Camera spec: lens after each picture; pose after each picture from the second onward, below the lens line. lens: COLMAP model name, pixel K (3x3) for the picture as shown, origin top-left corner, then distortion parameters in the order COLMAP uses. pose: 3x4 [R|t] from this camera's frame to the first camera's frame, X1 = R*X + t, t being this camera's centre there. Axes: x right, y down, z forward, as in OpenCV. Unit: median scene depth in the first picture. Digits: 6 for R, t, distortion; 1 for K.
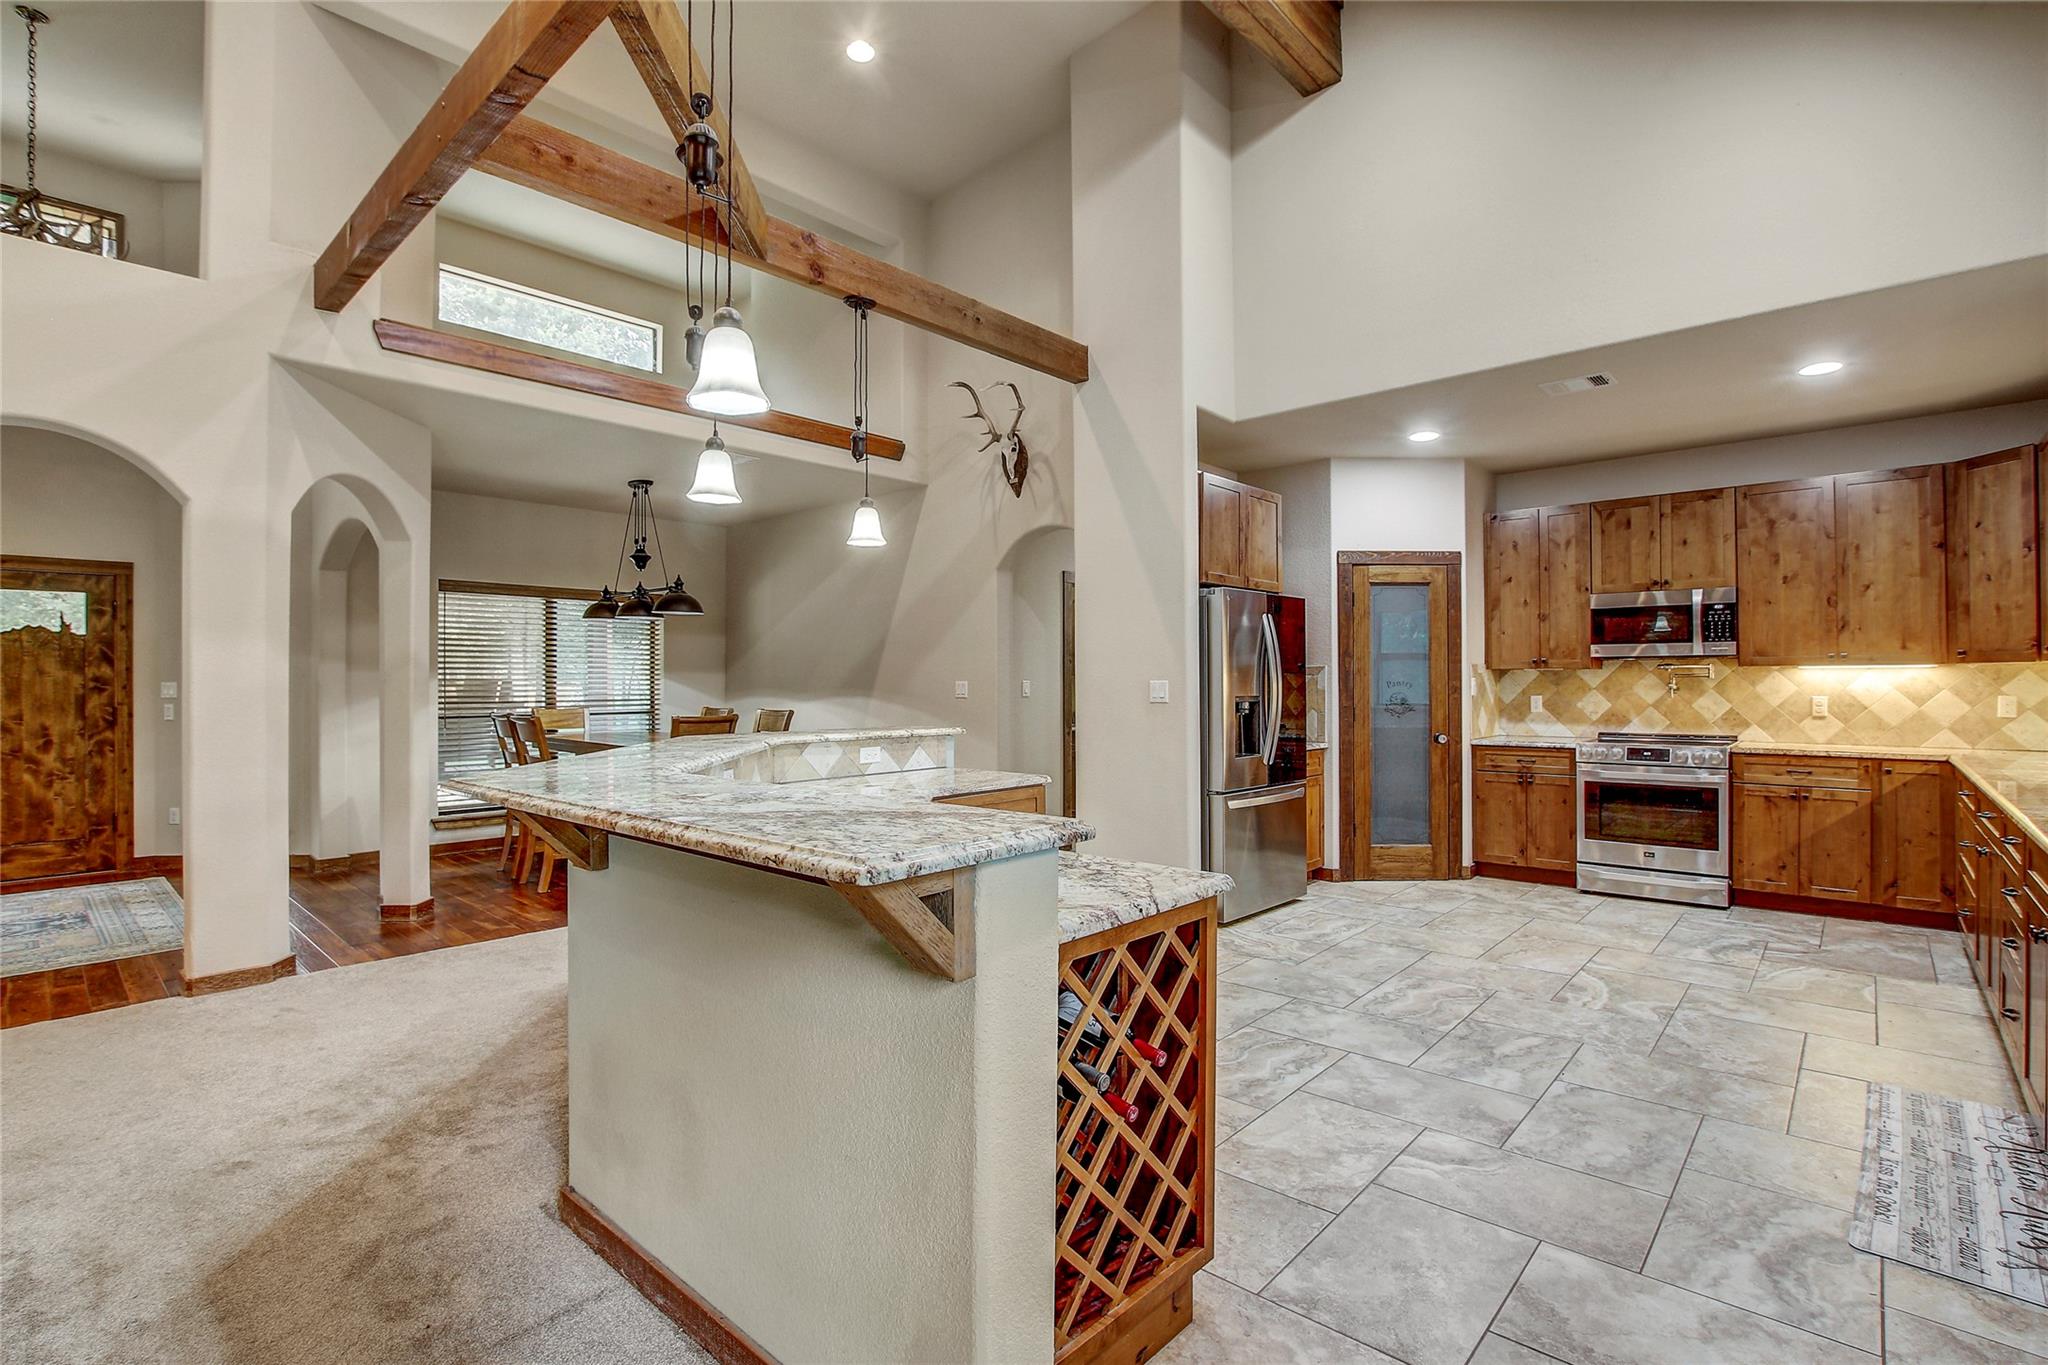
lens RADIAL K [[949.8, 0, 1021.1], [0, 949.8, 674.0], [0, 0, 1]] dist [-0.034372, 0.004958]
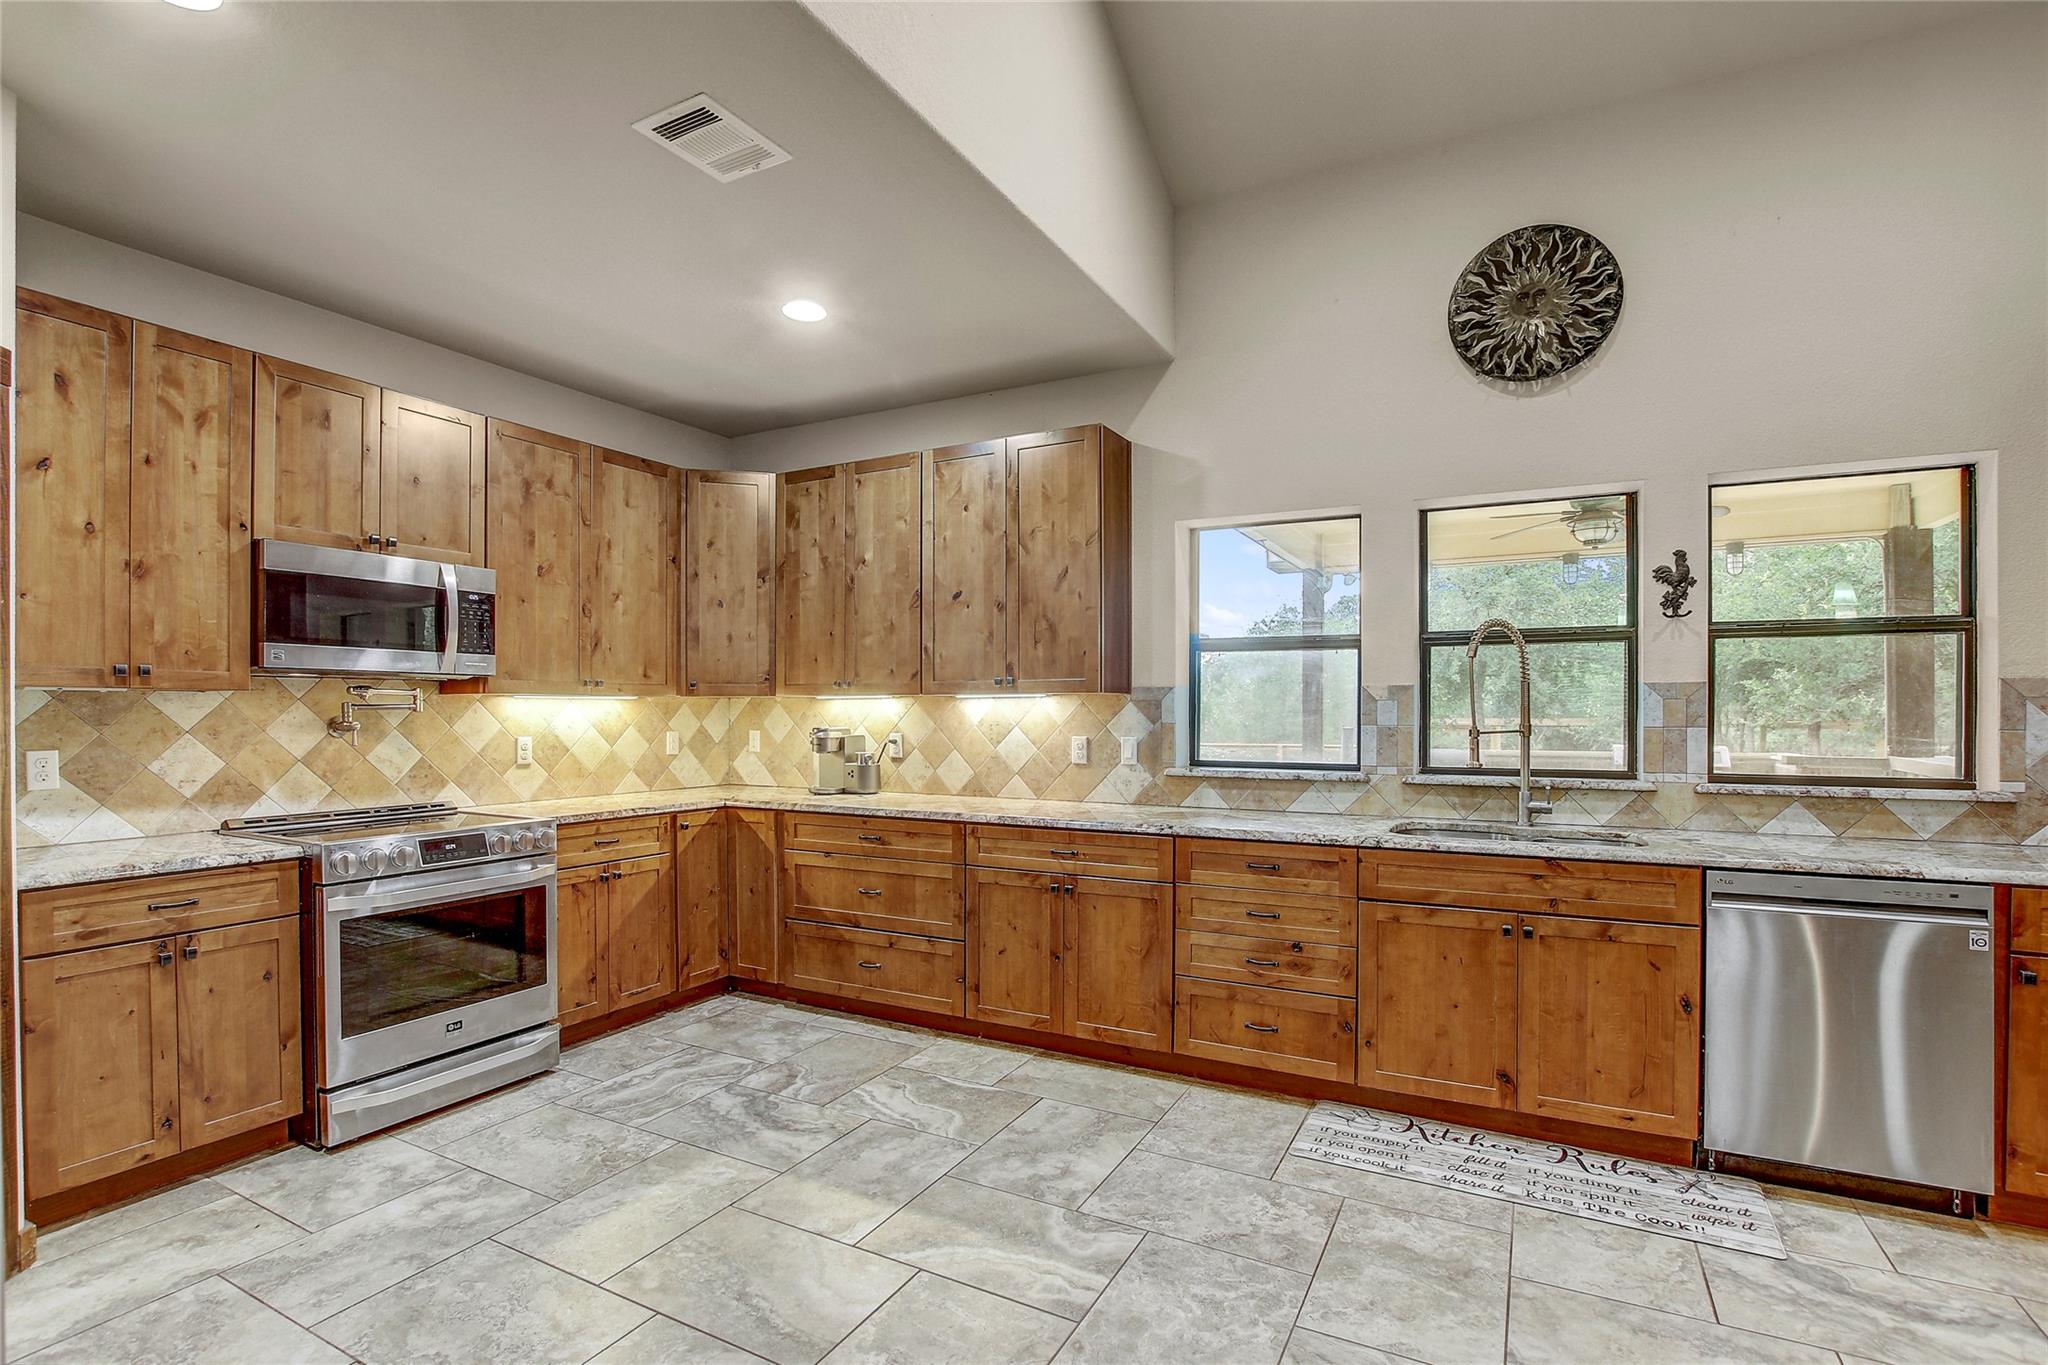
lens RADIAL K [[949.8, 0, 1031.2], [0, 949.8, 716.2], [0, 0, 1]] dist [-0.034372, 0.004958]
pose [[-0.250826, -0.001021, 0.968032, 0.045465], [-0.006442, 0.999979, -0.000615, 0.006042], [-0.968011, -0.006390, -0.250827, 0.845203]]
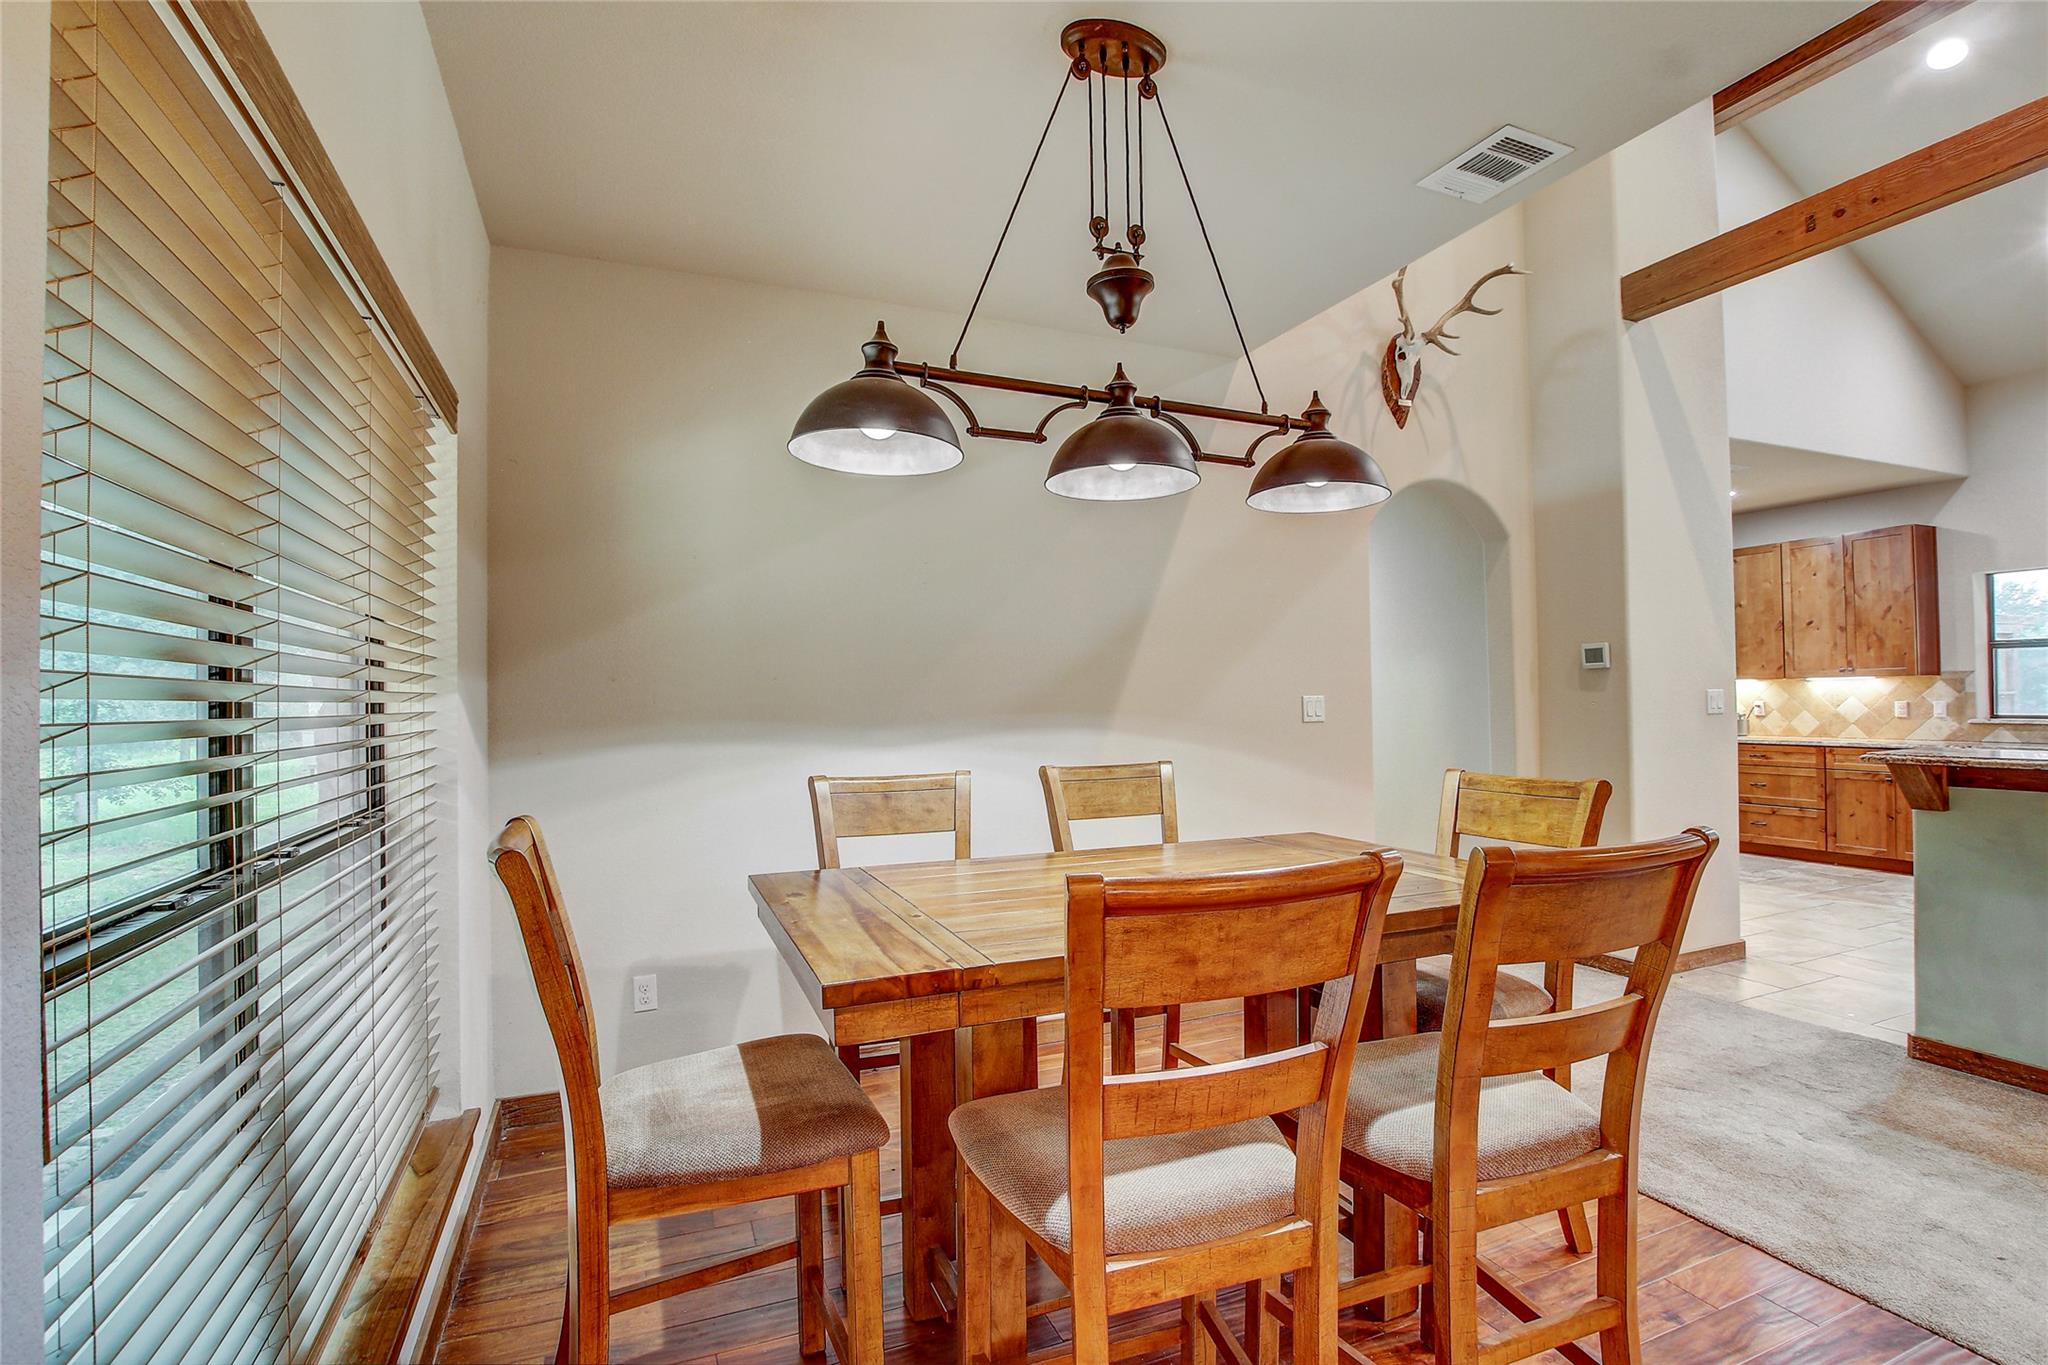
lens RADIAL K [[949.8, 0, 1026.1], [0, 949.8, 683.1], [0, 0, 1]] dist [-0.034372, 0.004958]
pose [[0.417168, 0.012757, 0.908740, -0.909933], [0.004790, 0.999857, -0.016235, 0.011805], [-0.908817, 0.011126, 0.417047, 1.189545]]
